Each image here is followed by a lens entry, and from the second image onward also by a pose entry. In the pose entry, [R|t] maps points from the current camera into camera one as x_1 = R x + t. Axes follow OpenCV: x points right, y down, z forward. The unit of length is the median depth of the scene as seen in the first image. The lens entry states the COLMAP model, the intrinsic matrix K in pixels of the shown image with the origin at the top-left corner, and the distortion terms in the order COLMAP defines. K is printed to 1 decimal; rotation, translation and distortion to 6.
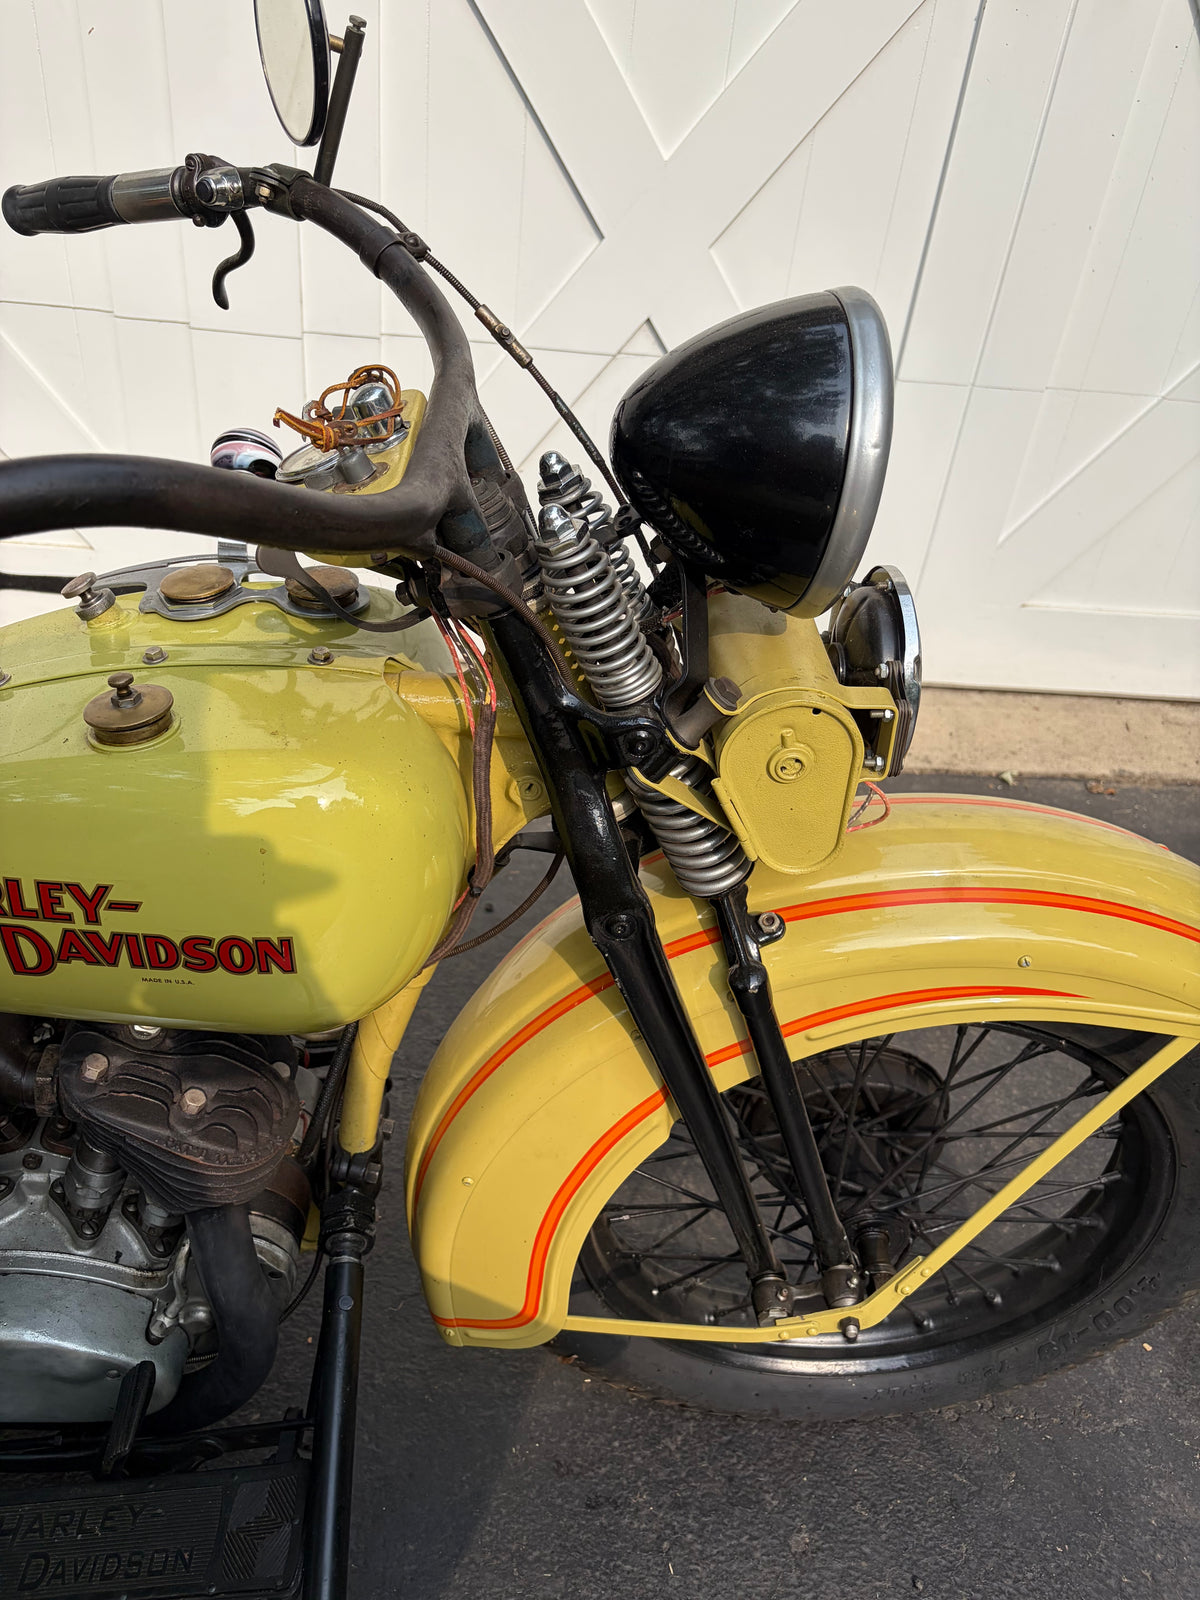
lens RADIAL K [[1214.8, 0, 597.2], [0, 1214.8, 801.4], [0, 0, 1]] dist [0.033899, -0.037582]
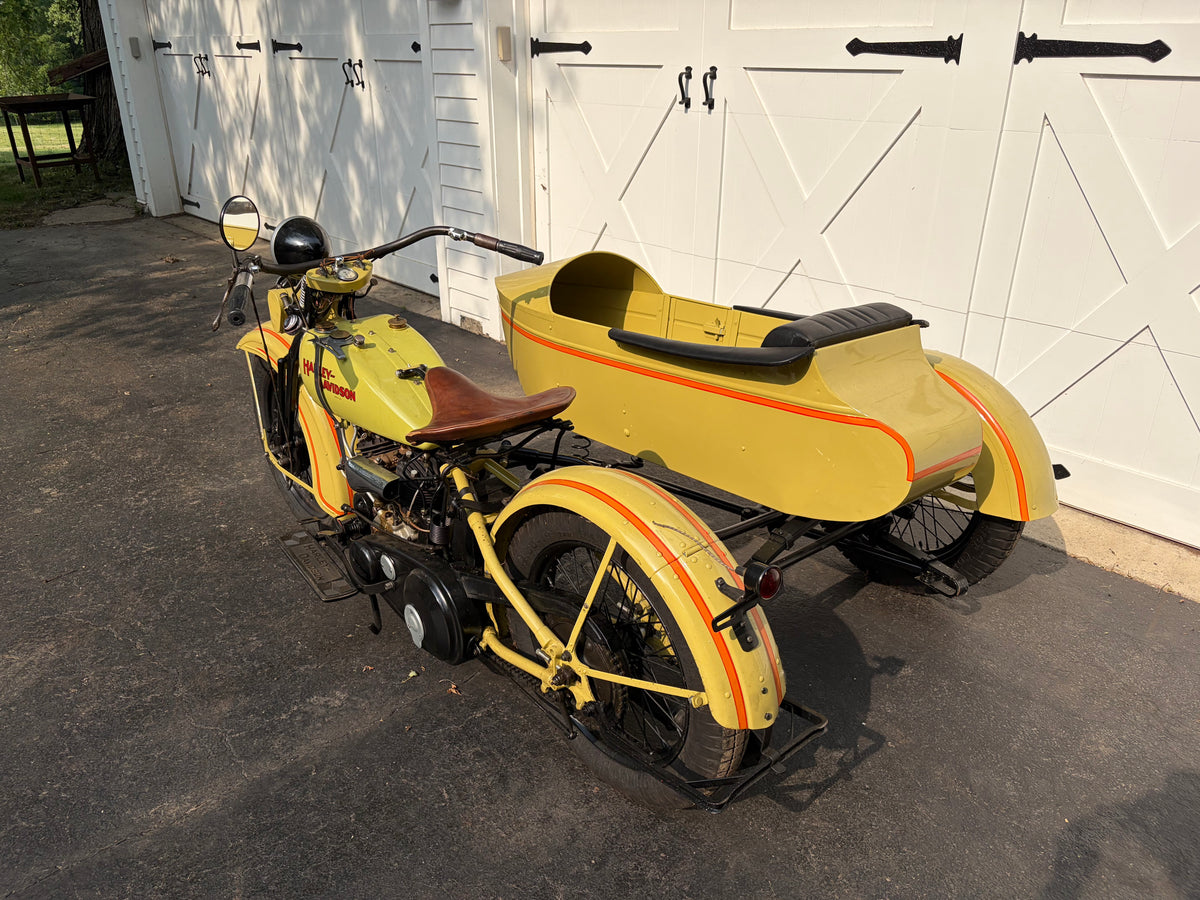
lens RADIAL K [[911.1, 0, 596.6], [0, 911.1, 459.3], [0, 0, 1]] dist [0.033899, -0.037582]
pose [[0.623255, 0.228110, -0.748010, 1.777606], [-0.396616, 0.916569, -0.050954, 0.561798], [0.673980, 0.328431, 0.661728, -1.201979]]
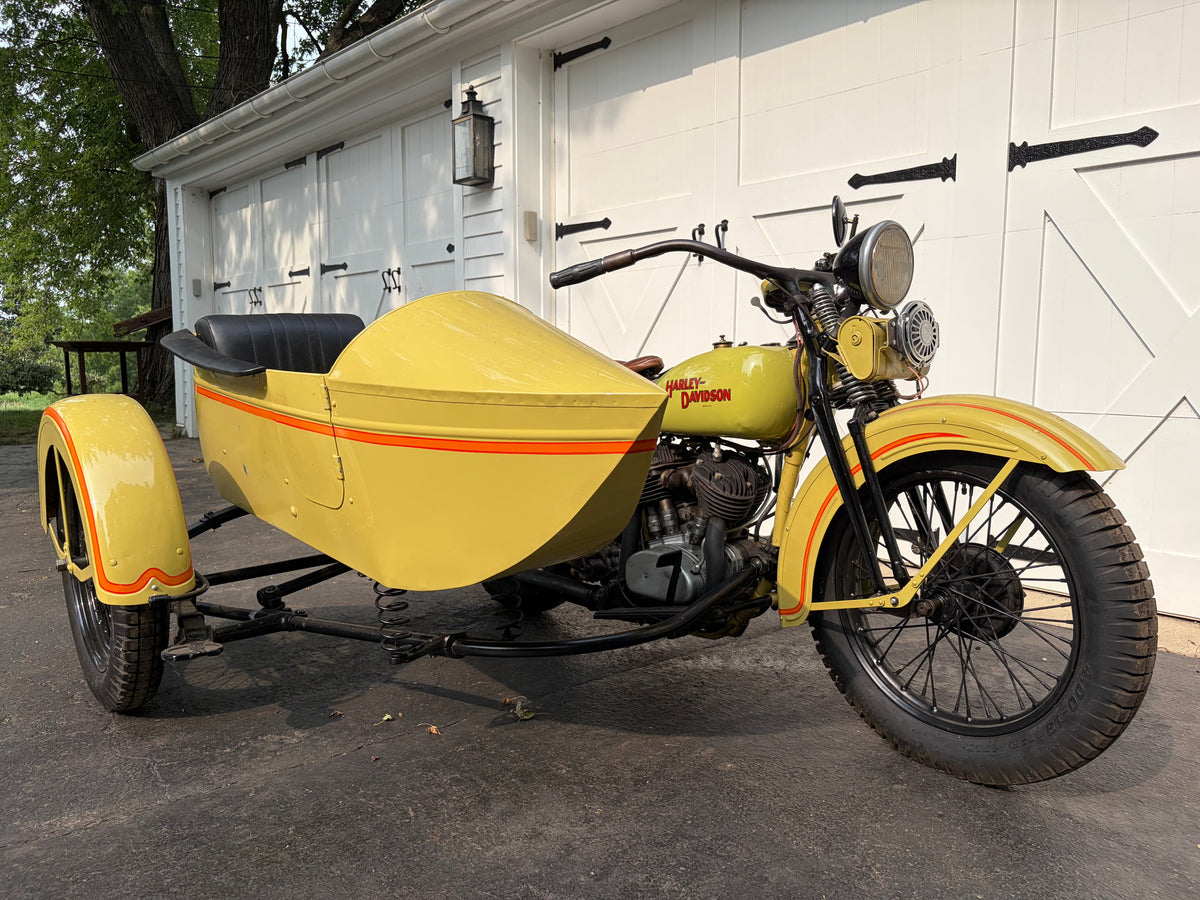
lens RADIAL K [[911.1, 0, 602.3], [0, 911.1, 450.9], [0, 0, 1]] dist [0.033899, -0.037582]
pose [[0.607941, -0.018112, -0.793776, 1.712918], [-0.409654, 0.849241, -0.333126, 1.348523], [0.680141, 0.527694, 0.508868, -0.613272]]
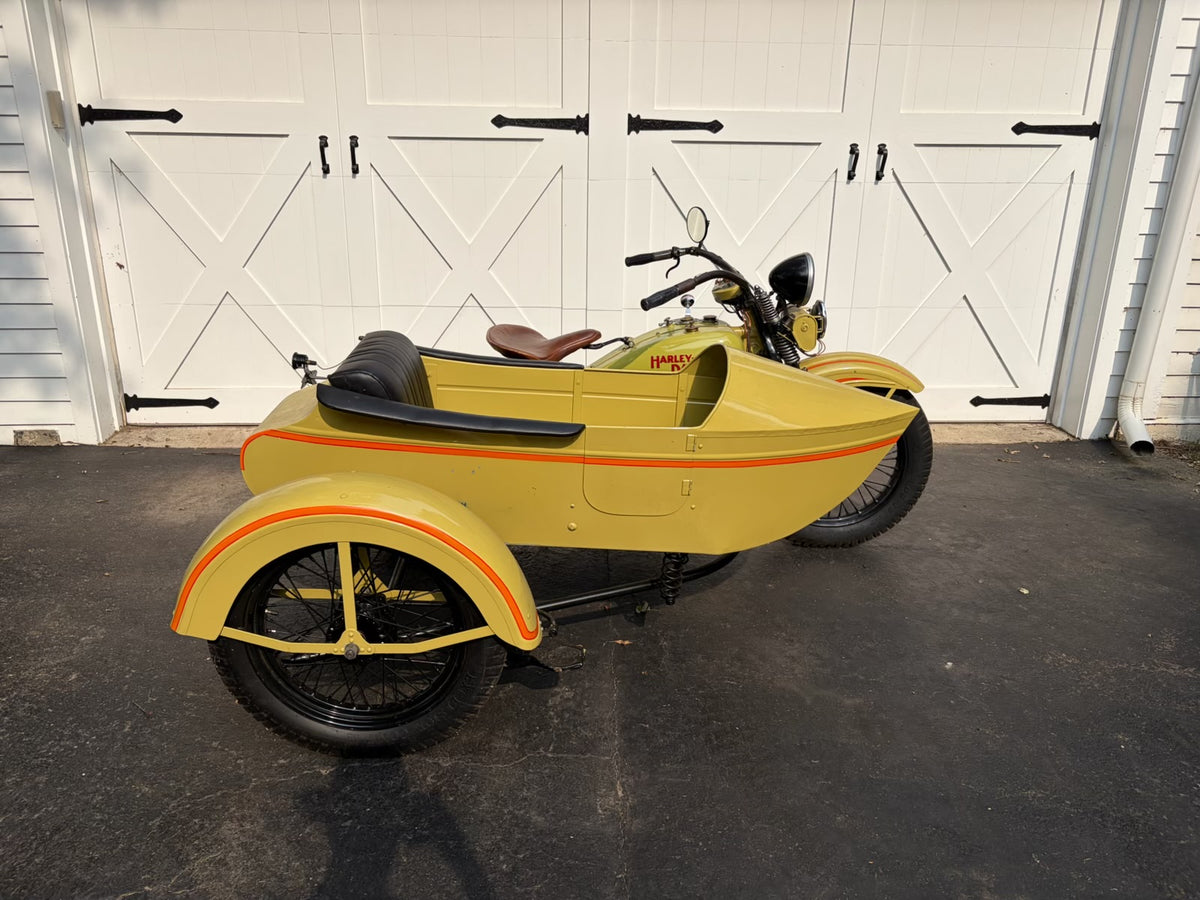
lens RADIAL K [[911.1, 0, 602.1], [0, 911.1, 452.2], [0, 0, 1]] dist [0.033899, -0.037582]
pose [[0.996190, -0.081152, -0.031924, -0.700757], [0.069162, 0.958206, -0.277593, 1.640990], [0.053117, 0.274328, 0.960168, -3.007292]]
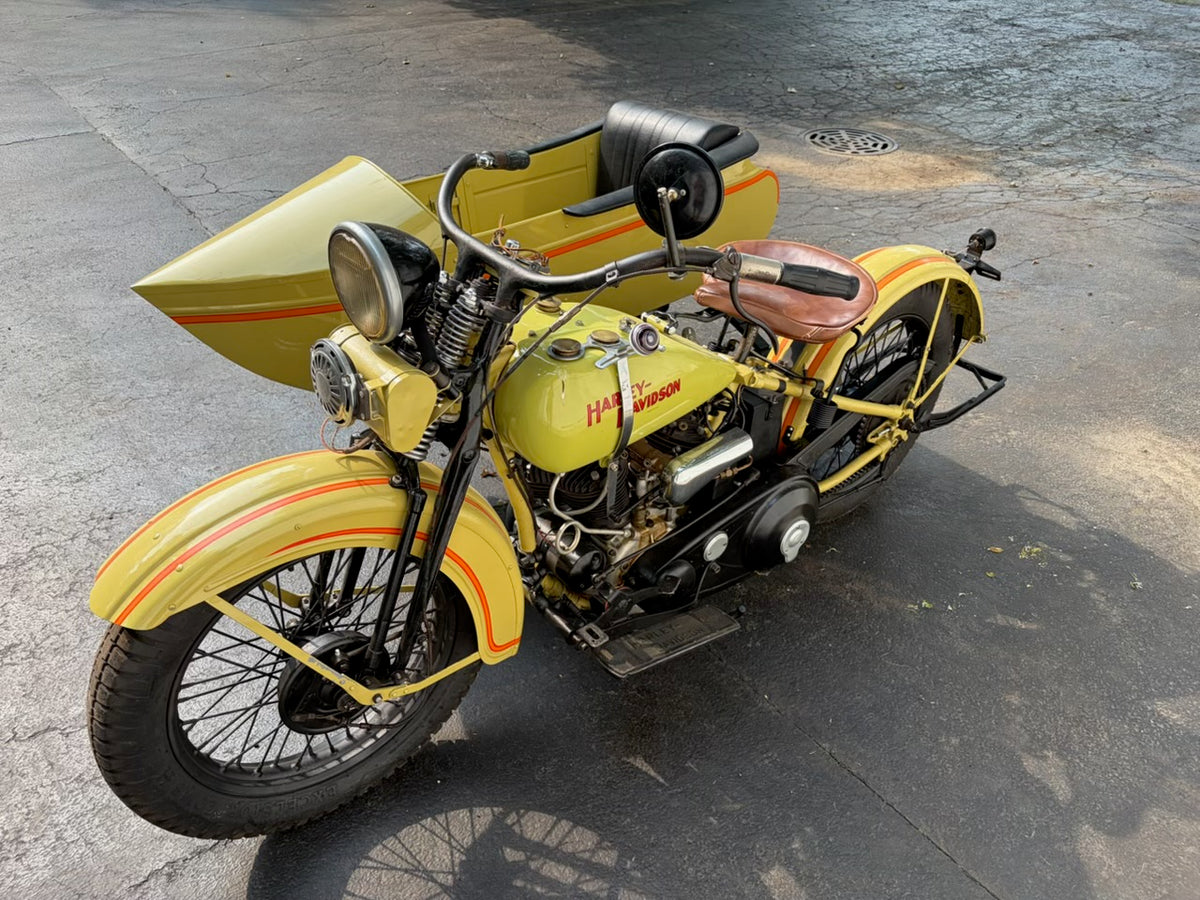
lens RADIAL K [[911.1, 0, 588.2], [0, 911.1, 448.0], [0, 0, 1]] dist [0.033899, -0.037582]
pose [[0.802660, -0.388157, 0.452848, -2.447435], [0.391605, 0.915649, 0.090736, 0.381167], [-0.449869, 0.104508, 0.886959, -1.673142]]
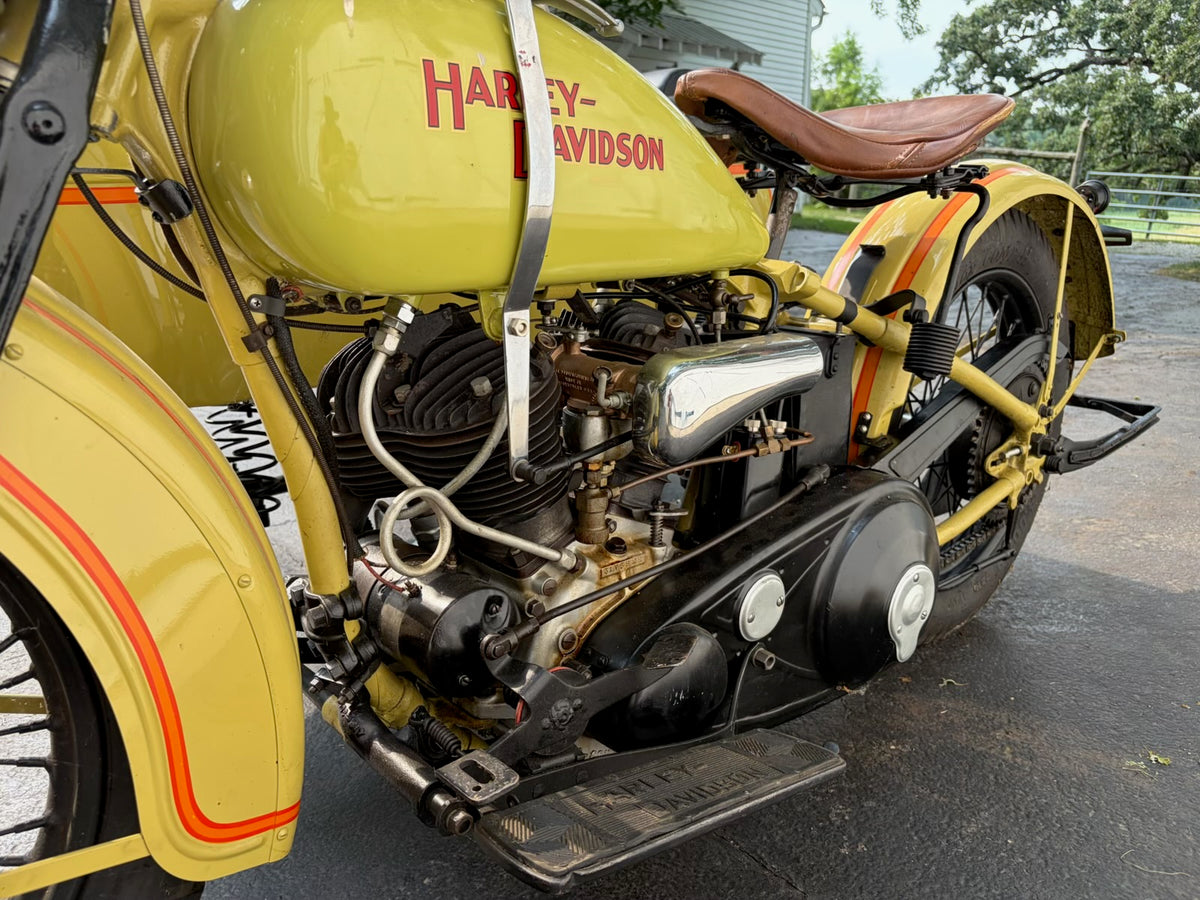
lens RADIAL K [[911.1, 0, 599.6], [0, 911.1, 459.8], [0, 0, 1]] dist [0.033899, -0.037582]
pose [[0.761760, -0.261673, 0.592662, -1.903407], [0.435693, 0.883949, -0.169723, 0.978185], [-0.479471, 0.387507, 0.787366, -0.387182]]
